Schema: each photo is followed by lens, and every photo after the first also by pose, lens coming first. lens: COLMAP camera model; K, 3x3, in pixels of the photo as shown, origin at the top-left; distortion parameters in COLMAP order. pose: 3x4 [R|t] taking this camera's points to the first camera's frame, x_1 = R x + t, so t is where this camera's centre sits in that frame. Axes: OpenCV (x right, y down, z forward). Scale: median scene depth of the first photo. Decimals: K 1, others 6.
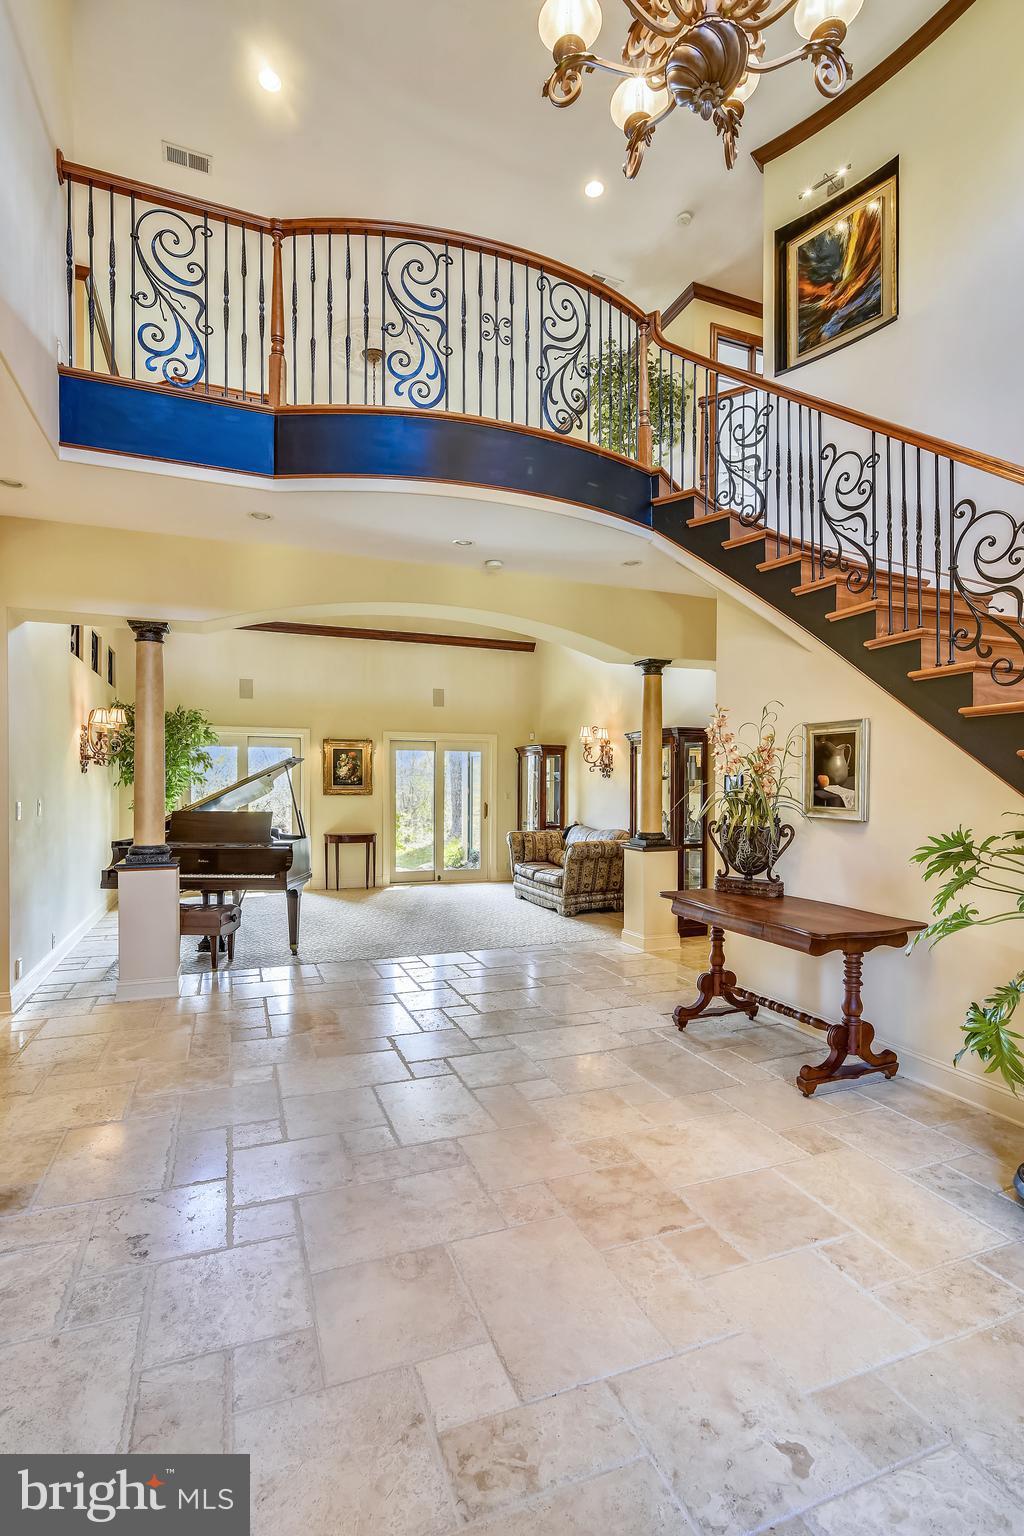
lens RADIAL K [[715.2, 0, 512.0], [0, 715.2, 781.3], [0, 0, 1]] dist [-0.001170, -0.000213]
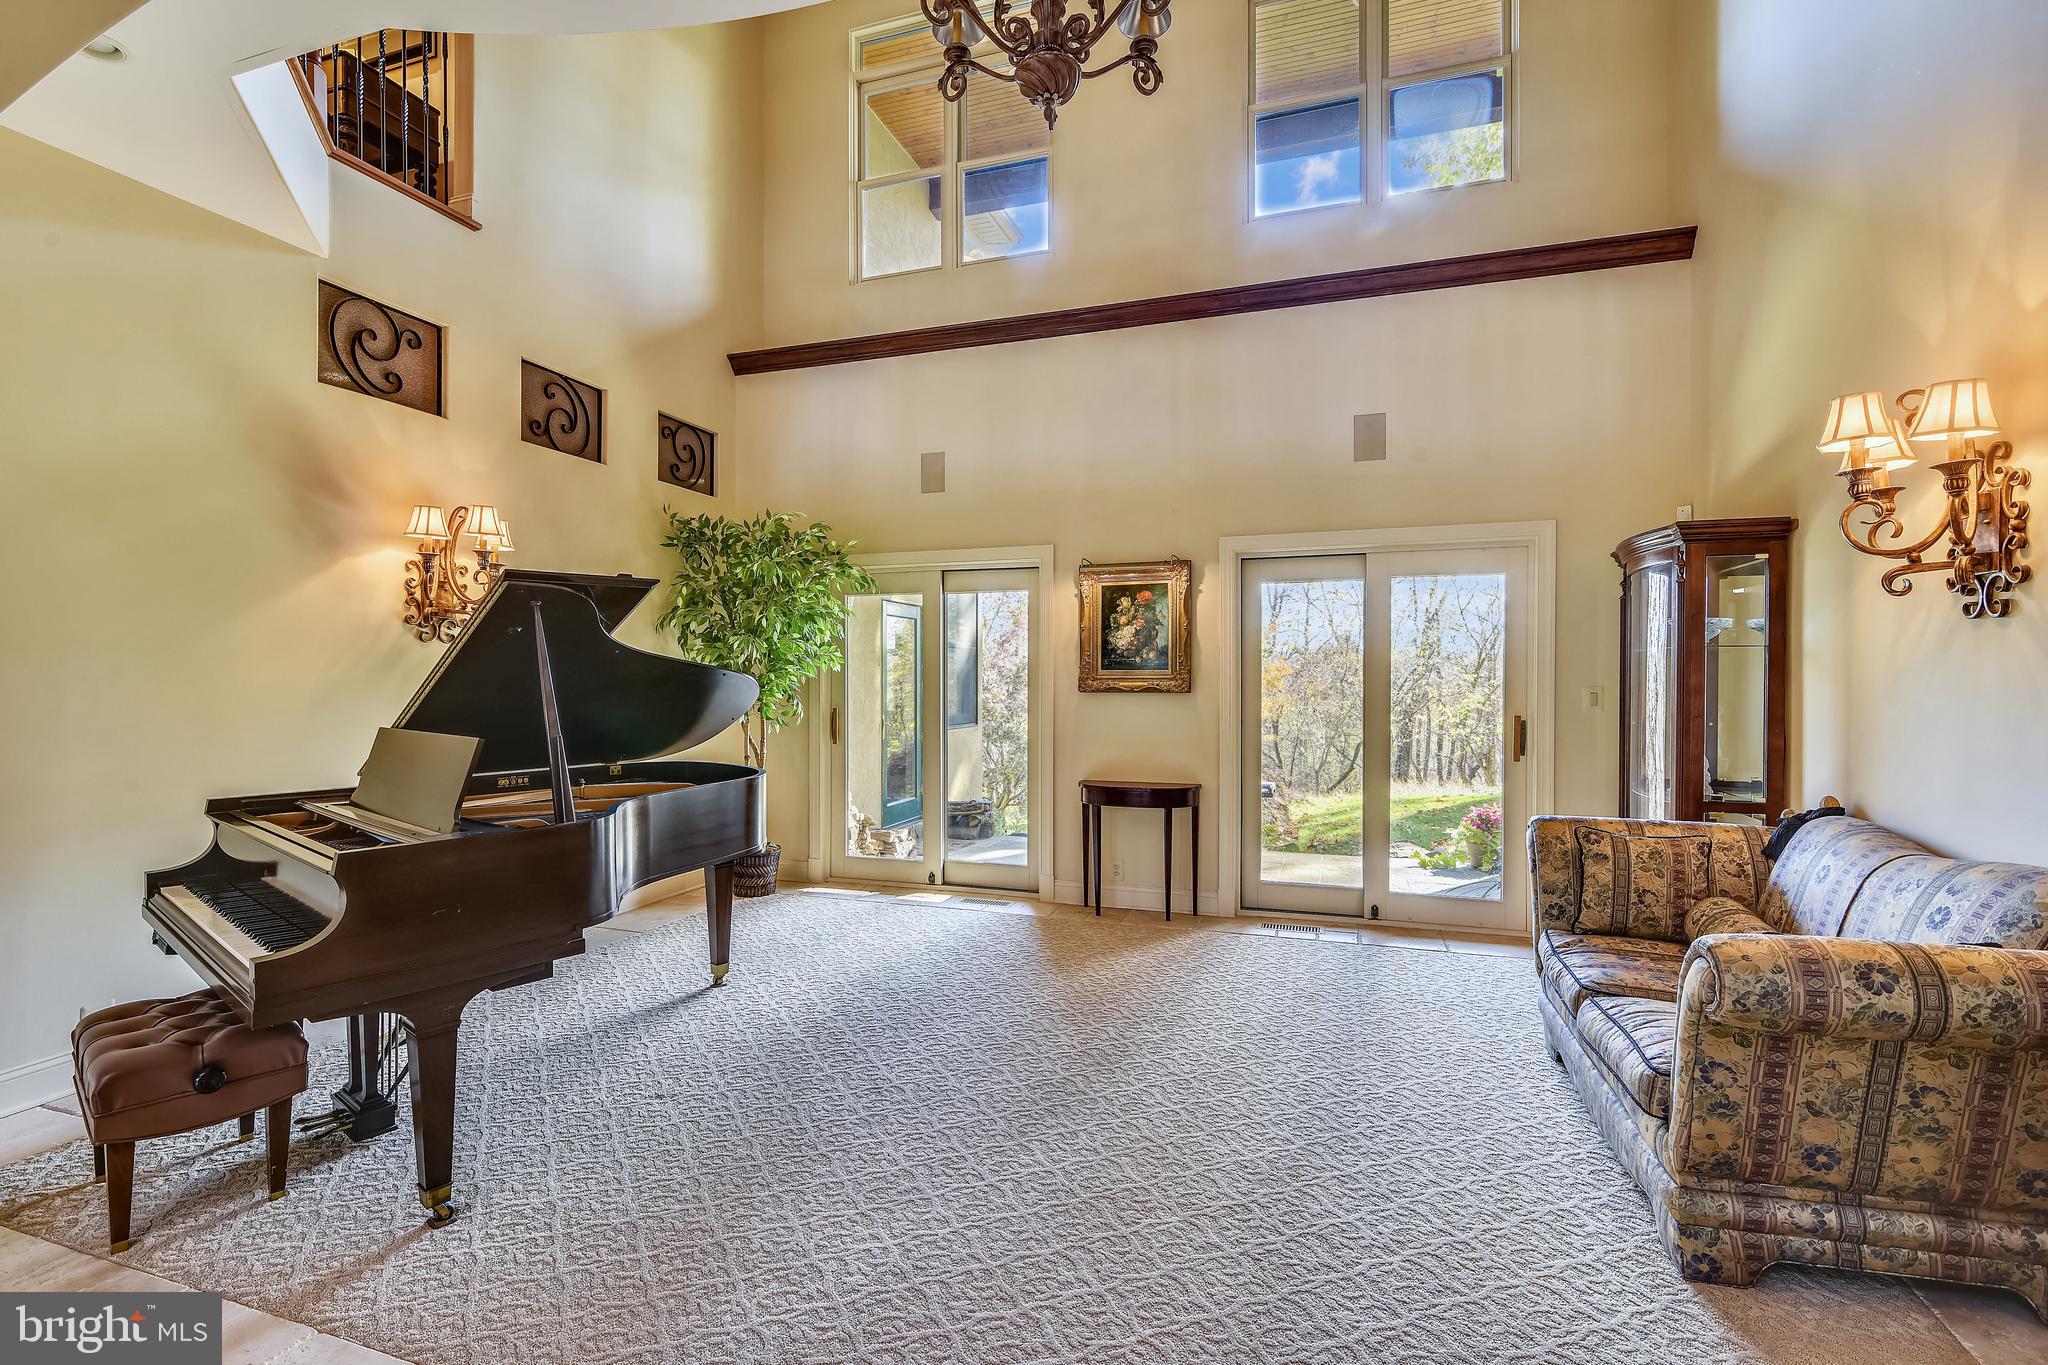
lens RADIAL K [[946.1, 0, 1024.0], [0, 946.1, 682.5], [0, 0, 1]] dist [0.003475, 0.000710]
pose [[0.766196, -0.003596, -0.642597, 0.093662], [0.006733, 0.999974, 0.002431, 0.012717], [0.642572, -0.006189, 0.766200, 0.592057]]
